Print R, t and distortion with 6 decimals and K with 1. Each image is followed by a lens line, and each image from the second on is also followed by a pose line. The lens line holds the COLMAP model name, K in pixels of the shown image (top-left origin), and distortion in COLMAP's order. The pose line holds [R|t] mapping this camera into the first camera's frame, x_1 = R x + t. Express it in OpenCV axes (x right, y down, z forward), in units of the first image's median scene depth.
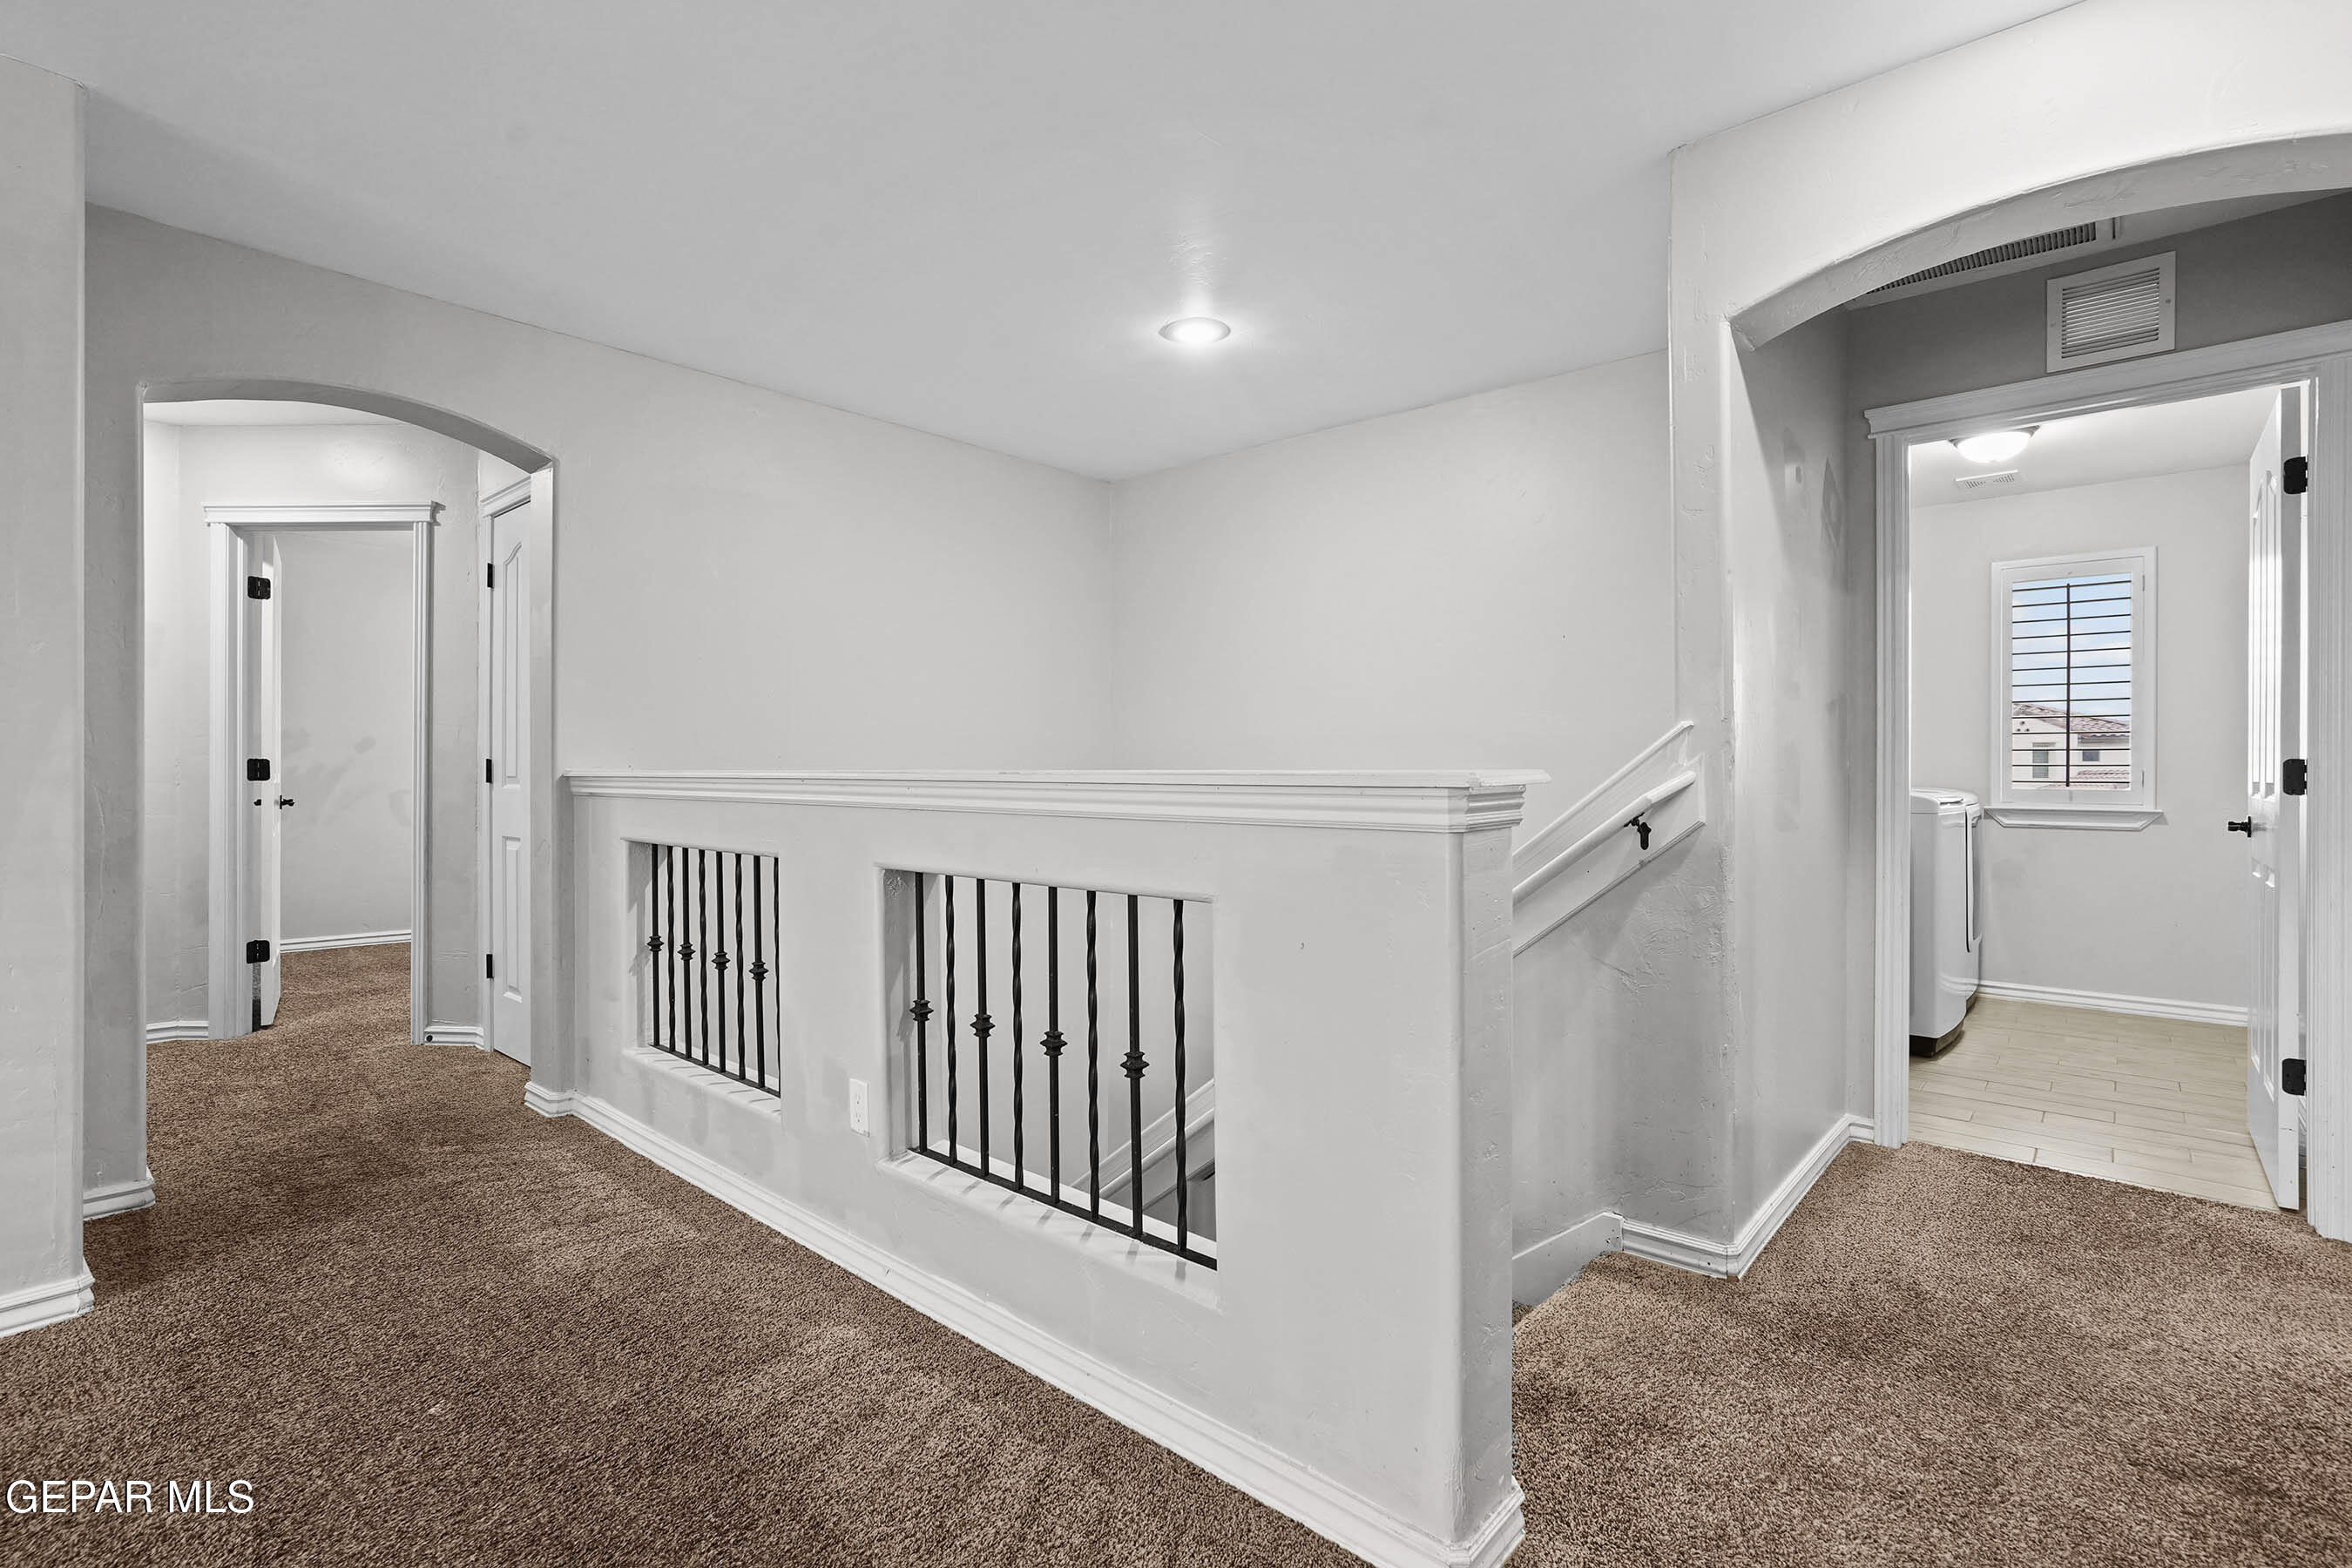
lens RADIAL K [[1100.4, 0, 1154.0], [0, 1100.4, 760.8], [0, 0, 1]] dist [-0.037757, 0.023416]
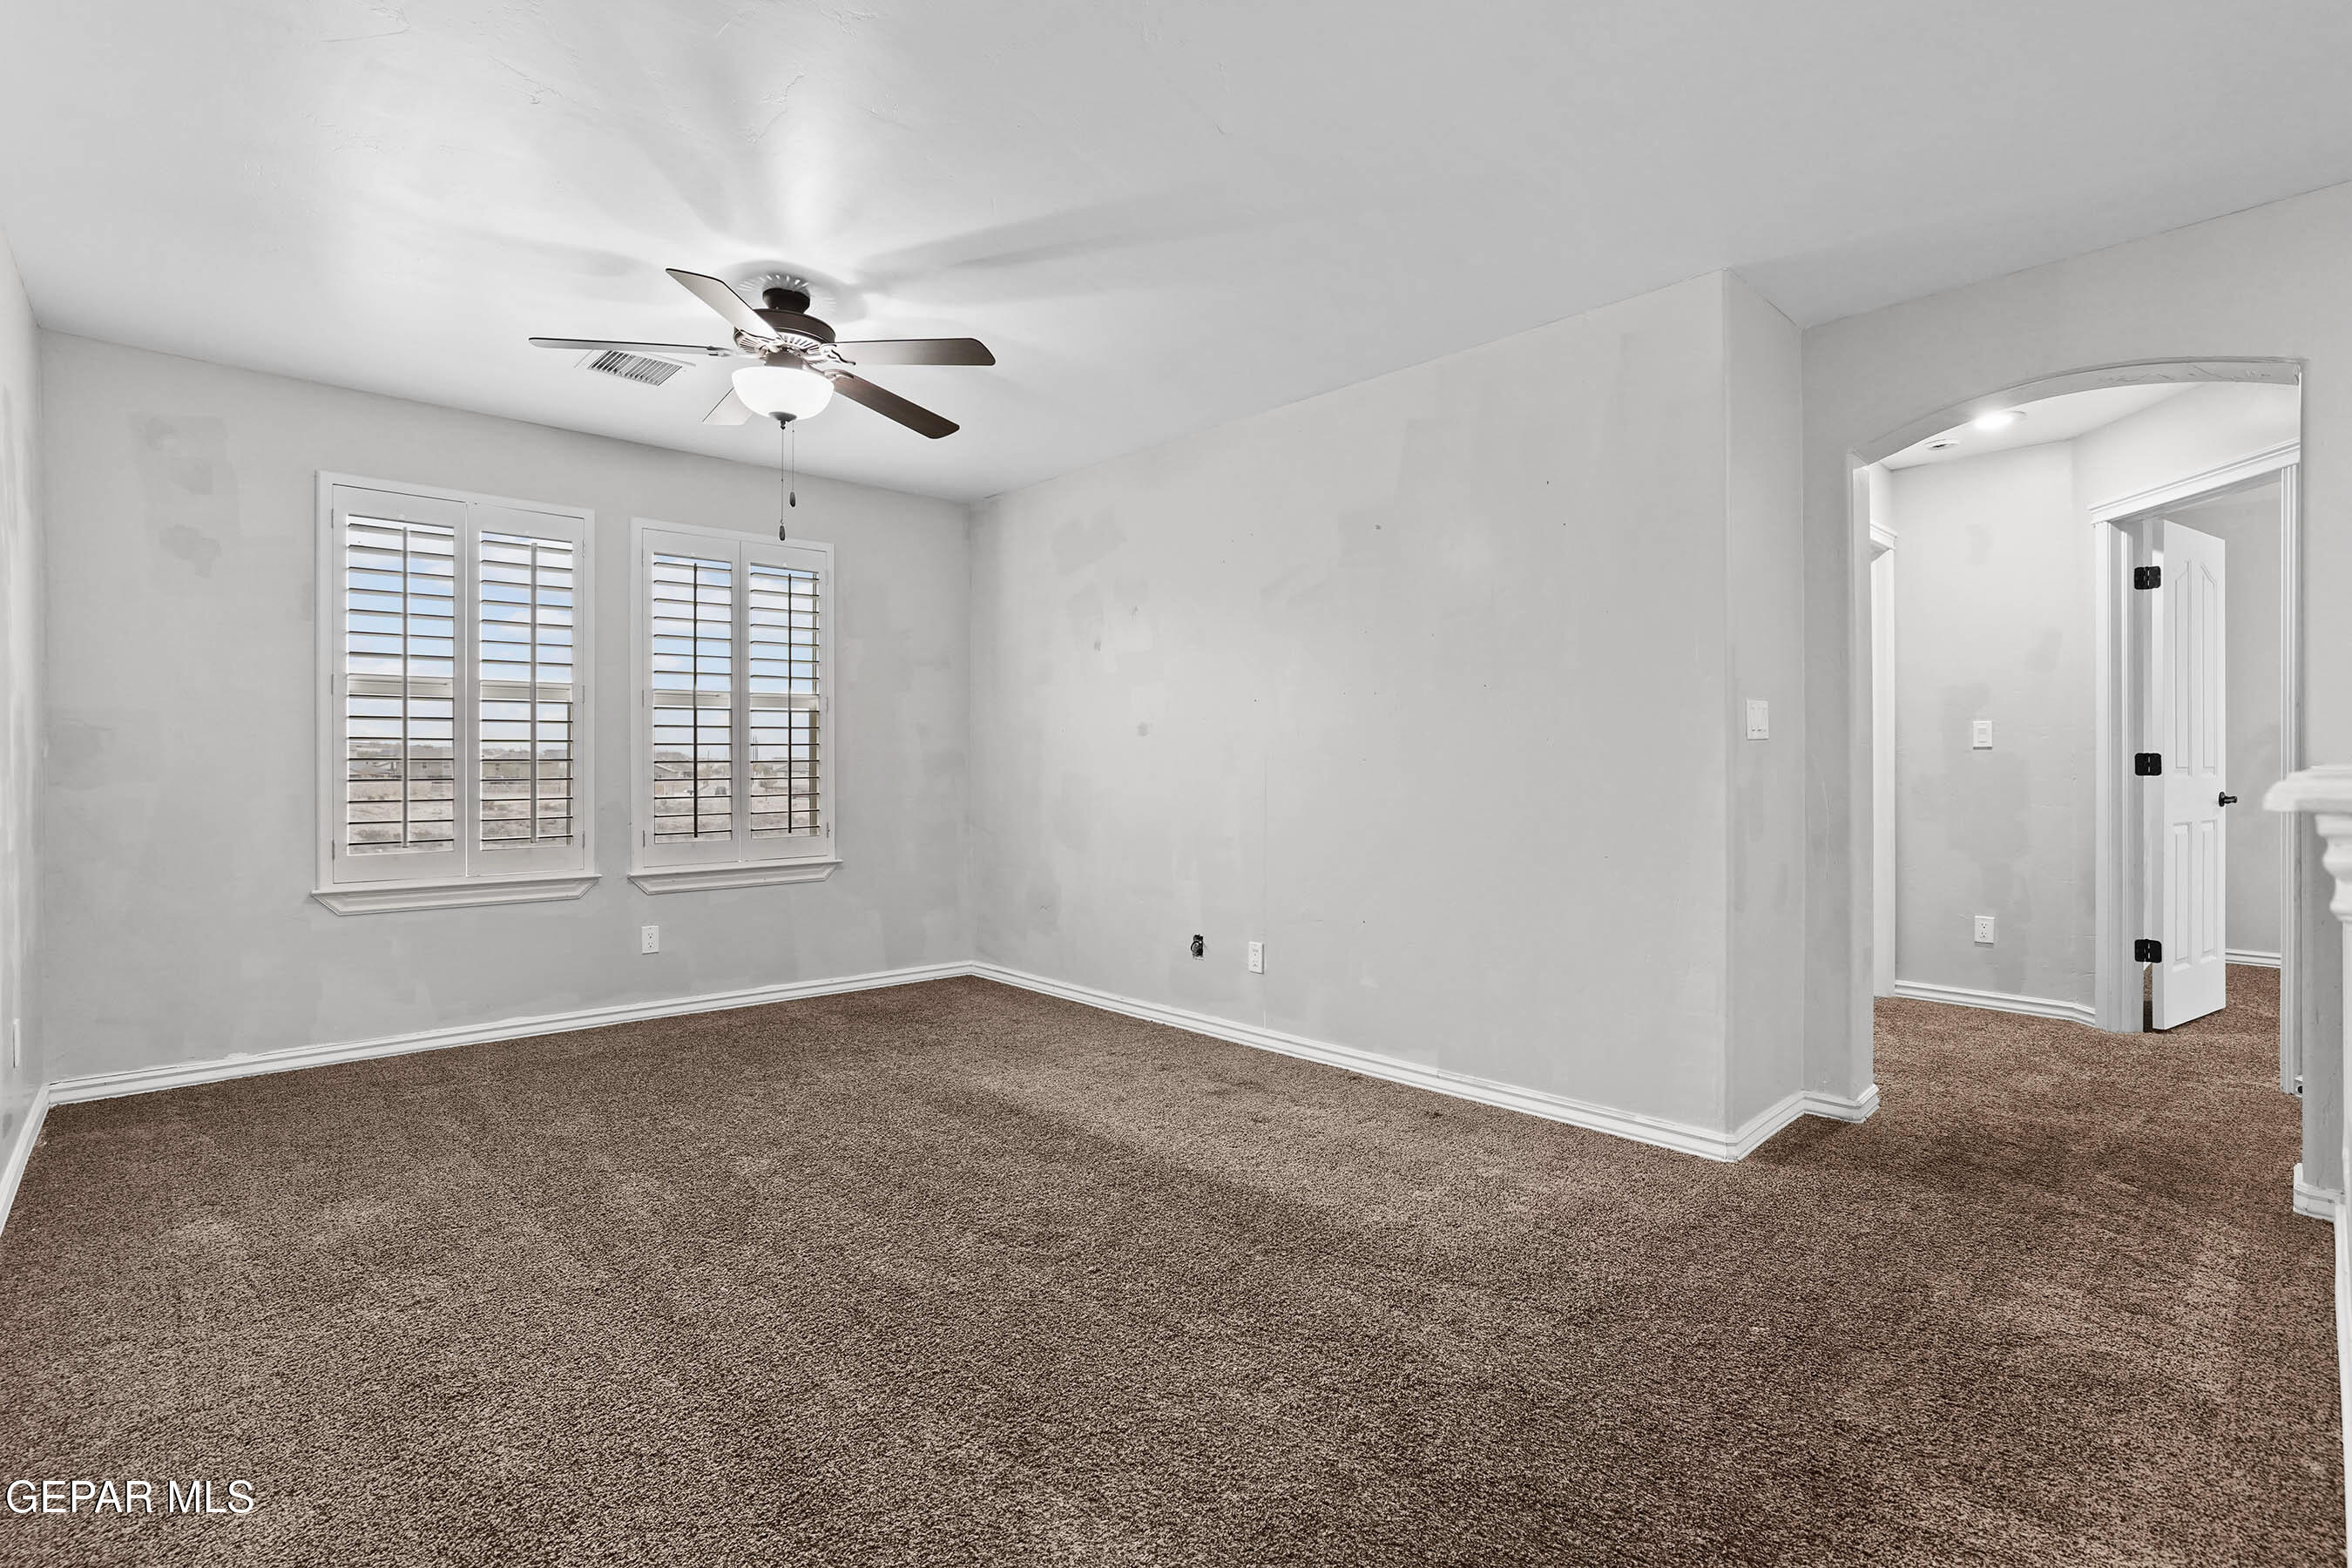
lens RADIAL K [[1100.4, 0, 1154.0], [0, 1100.4, 760.8], [0, 0, 1]] dist [-0.037757, 0.023416]
pose [[-0.075648, 0.000120, -0.997135, 0.322034], [0.012095, 0.999927, -0.000798, -0.007247], [0.997061, -0.012121, -0.075644, 0.273533]]
